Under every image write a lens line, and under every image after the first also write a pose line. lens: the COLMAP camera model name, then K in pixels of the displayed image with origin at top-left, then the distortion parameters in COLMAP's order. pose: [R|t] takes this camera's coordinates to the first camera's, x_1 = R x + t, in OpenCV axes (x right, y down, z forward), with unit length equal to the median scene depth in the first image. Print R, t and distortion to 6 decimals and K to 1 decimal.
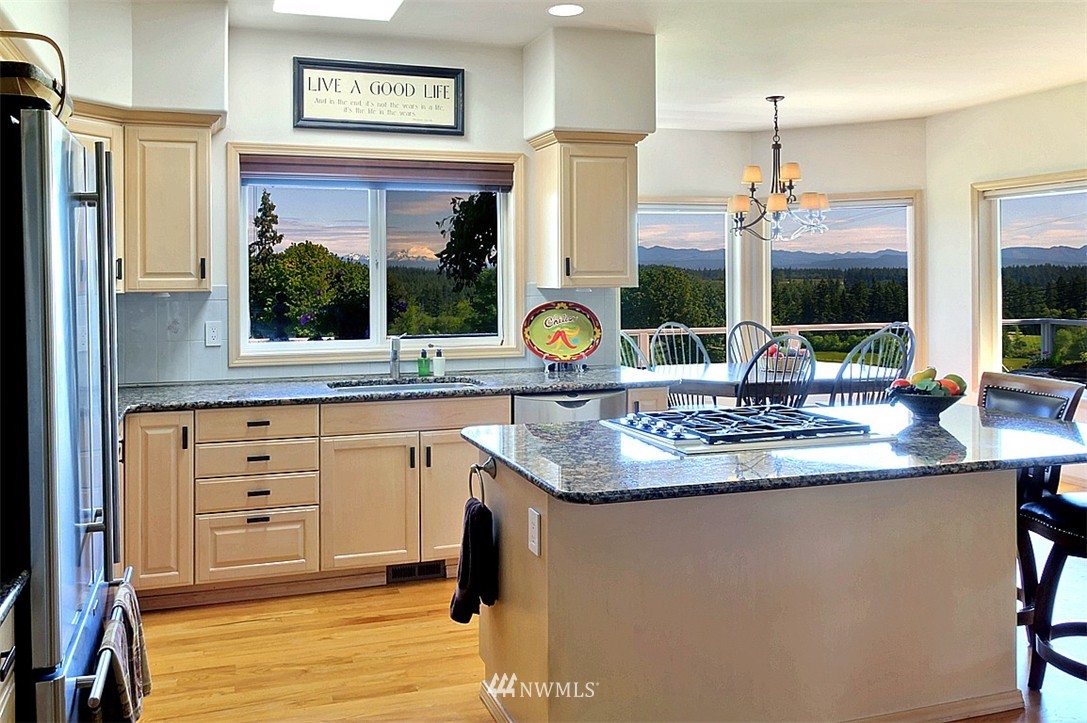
lens RADIAL K [[863.7, 0, 472.5], [0, 863.7, 296.3], [0, 0, 1]] dist [0.002168, 0.003288]
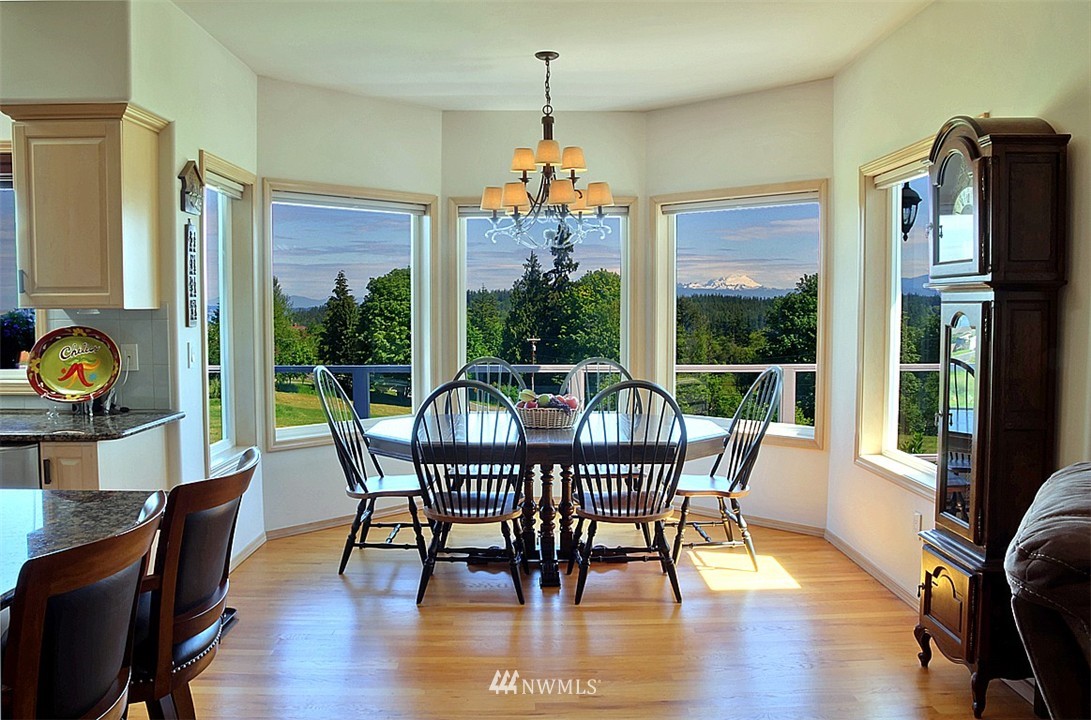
lens RADIAL K [[871.7, 0, 550.5], [0, 871.7, 353.2], [0, 0, 1]] dist [-0.138391, 0.112813]
pose [[0.962974, 0.020330, -0.268826, 0.485111], [-0.011573, 0.999351, 0.034120, -0.000620], [0.269345, -0.029745, 0.962584, 0.252829]]
